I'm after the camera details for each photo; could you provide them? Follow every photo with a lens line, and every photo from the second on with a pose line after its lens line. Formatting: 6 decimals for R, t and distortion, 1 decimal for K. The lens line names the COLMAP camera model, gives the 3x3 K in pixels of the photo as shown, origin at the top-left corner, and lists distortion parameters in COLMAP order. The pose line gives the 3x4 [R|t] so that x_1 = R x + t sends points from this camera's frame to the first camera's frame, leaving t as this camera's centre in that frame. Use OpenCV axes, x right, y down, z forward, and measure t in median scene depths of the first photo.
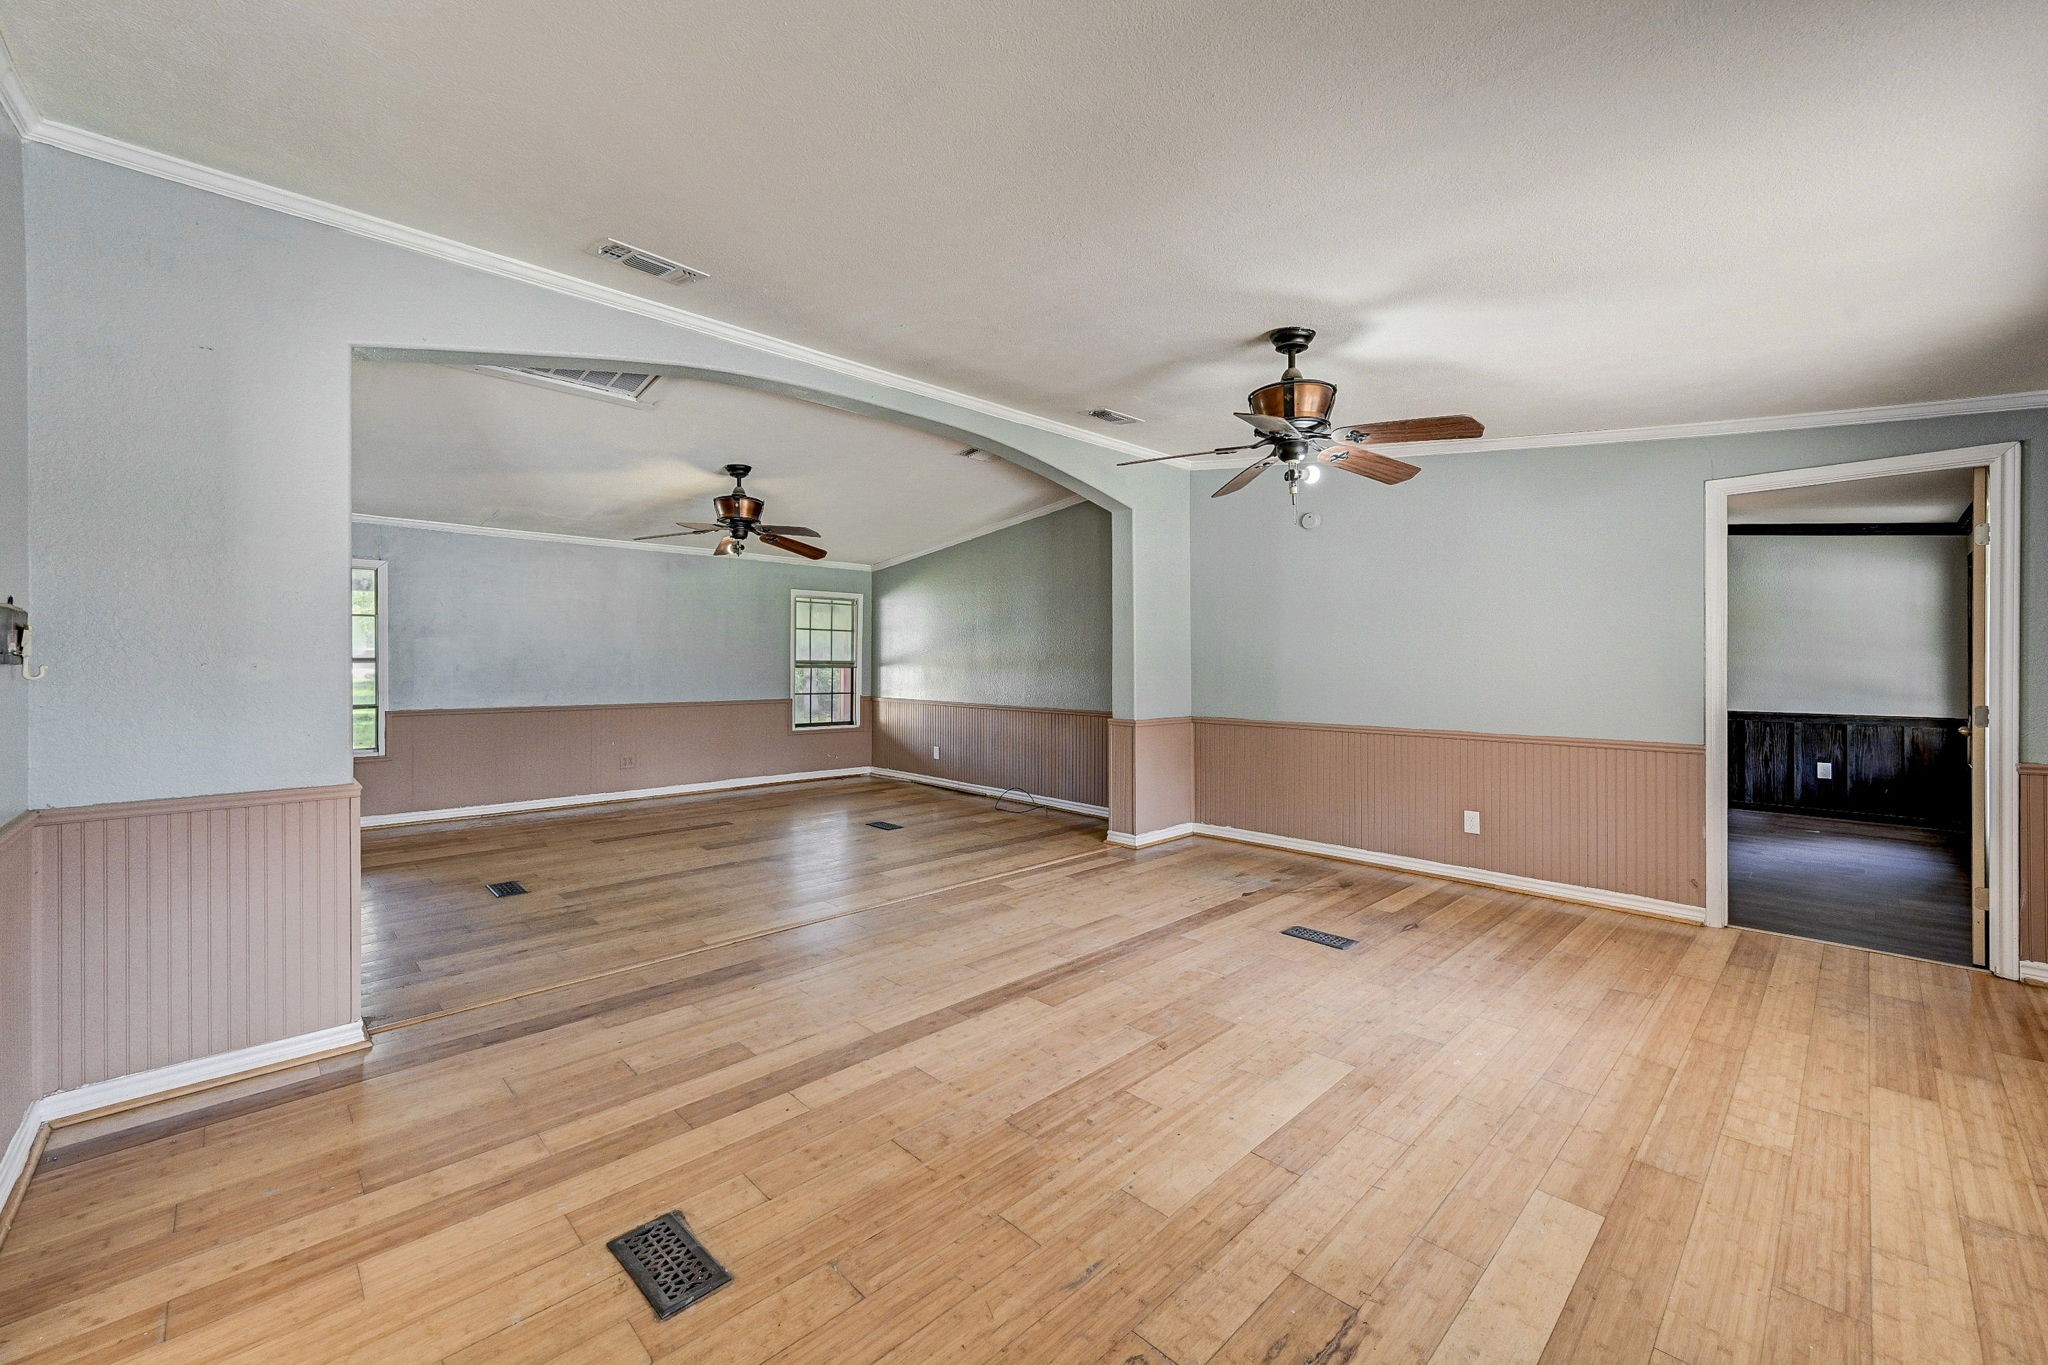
lens RADIAL K [[820.1, 0, 1016.4], [0, 820.1, 668.9], [0, 0, 1]] dist [0.008275, -0.001329]
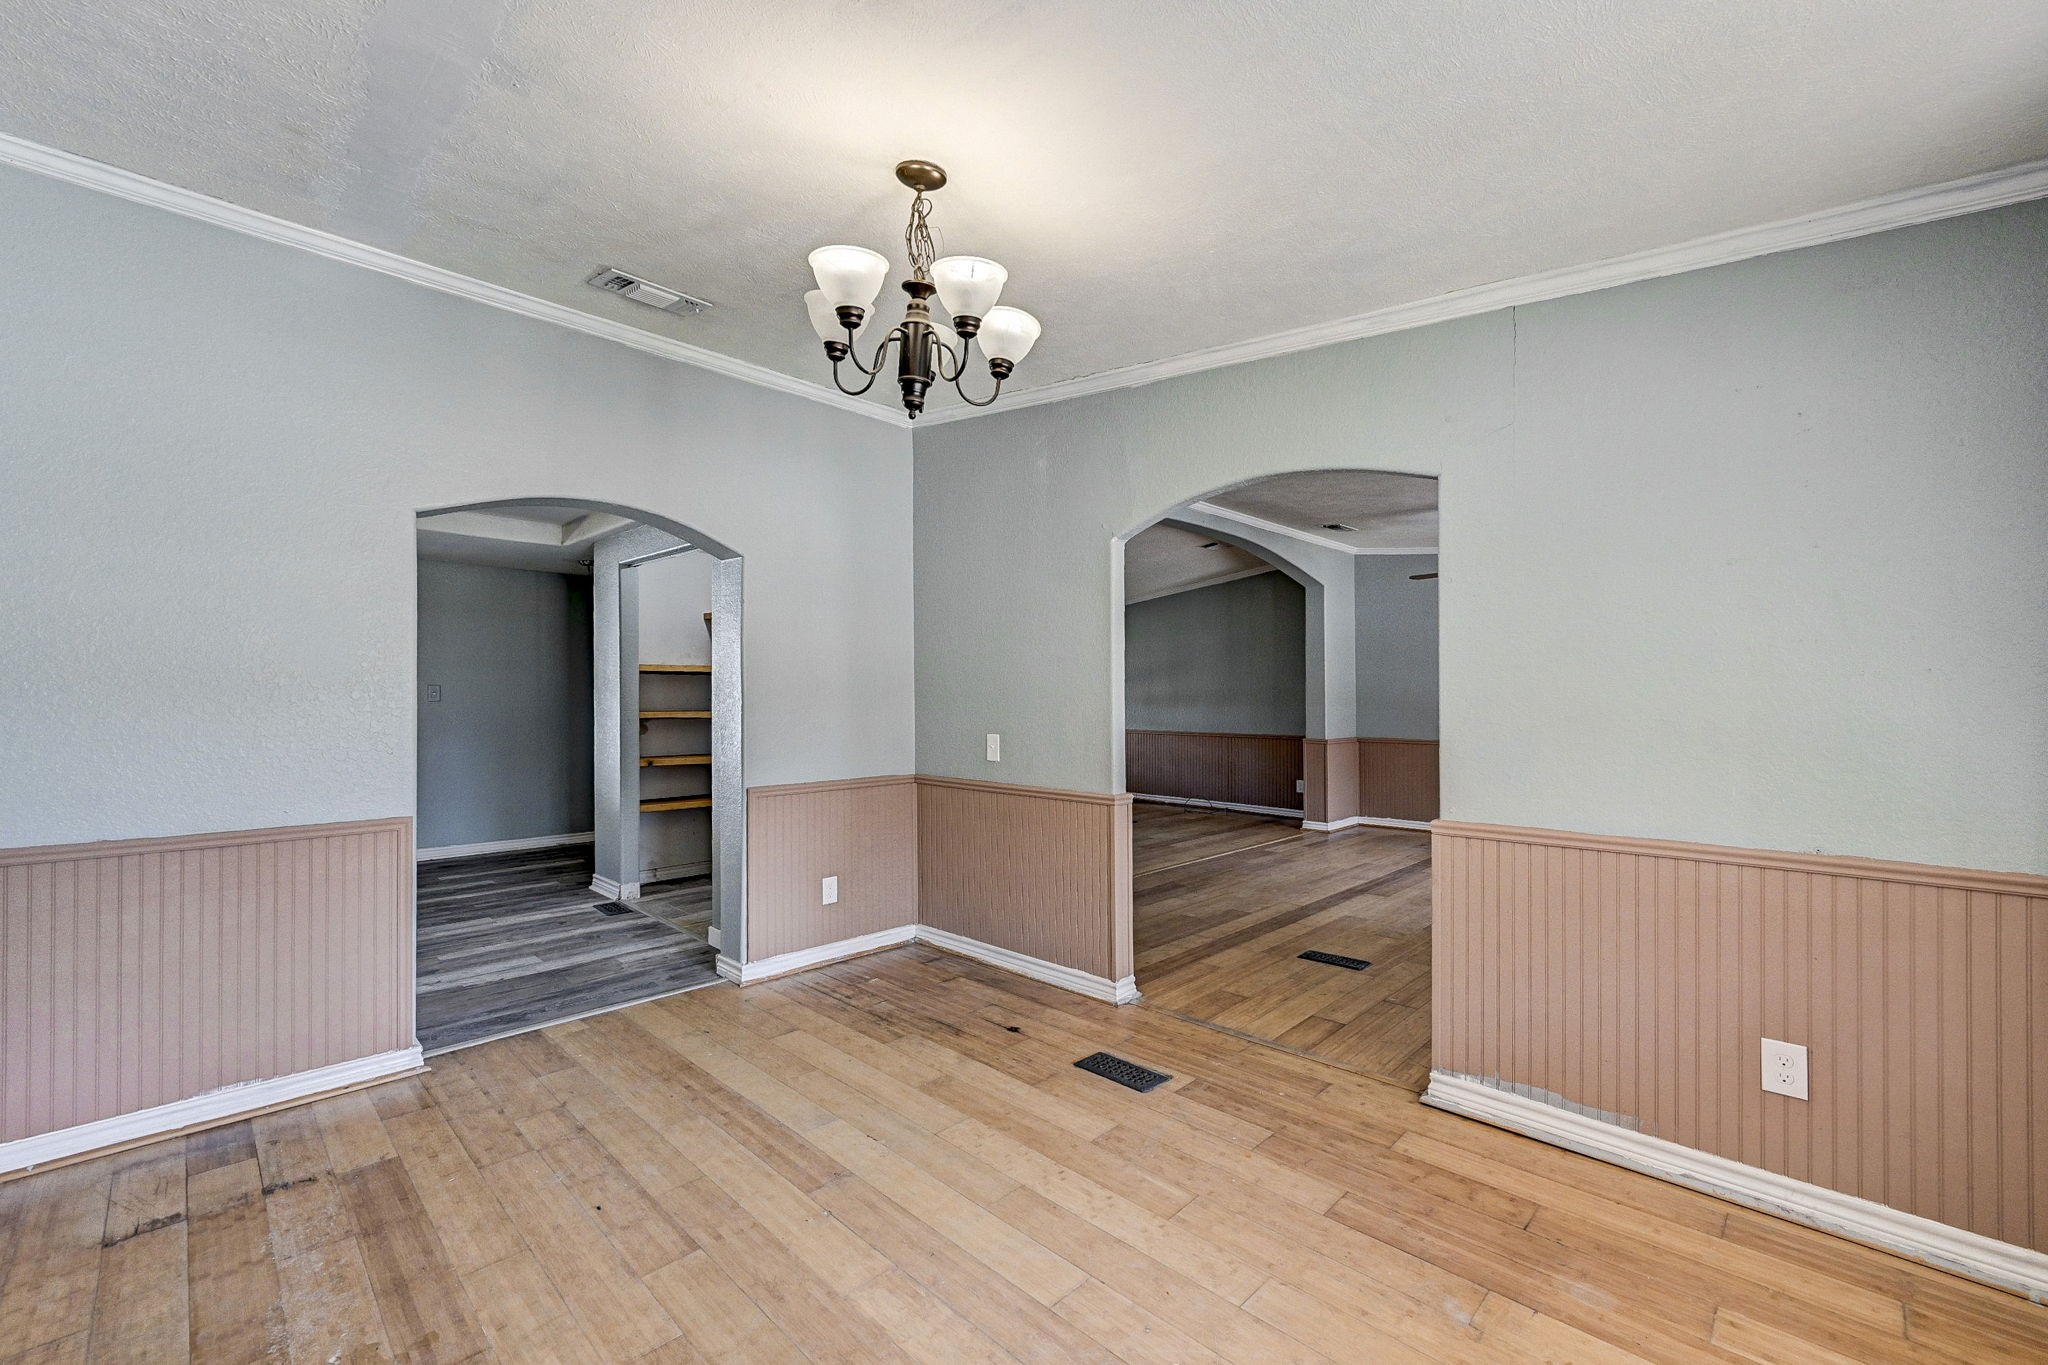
lens RADIAL K [[820.1, 0, 1031.1], [0, 820.1, 708.0], [0, 0, 1]] dist [0.008275, -0.001329]
pose [[0.999773, -0.001645, 0.021240, -0.608753], [0.001540, 0.999987, 0.004935, 0.003657], [-0.021247, -0.004901, 0.999762, -0.583900]]
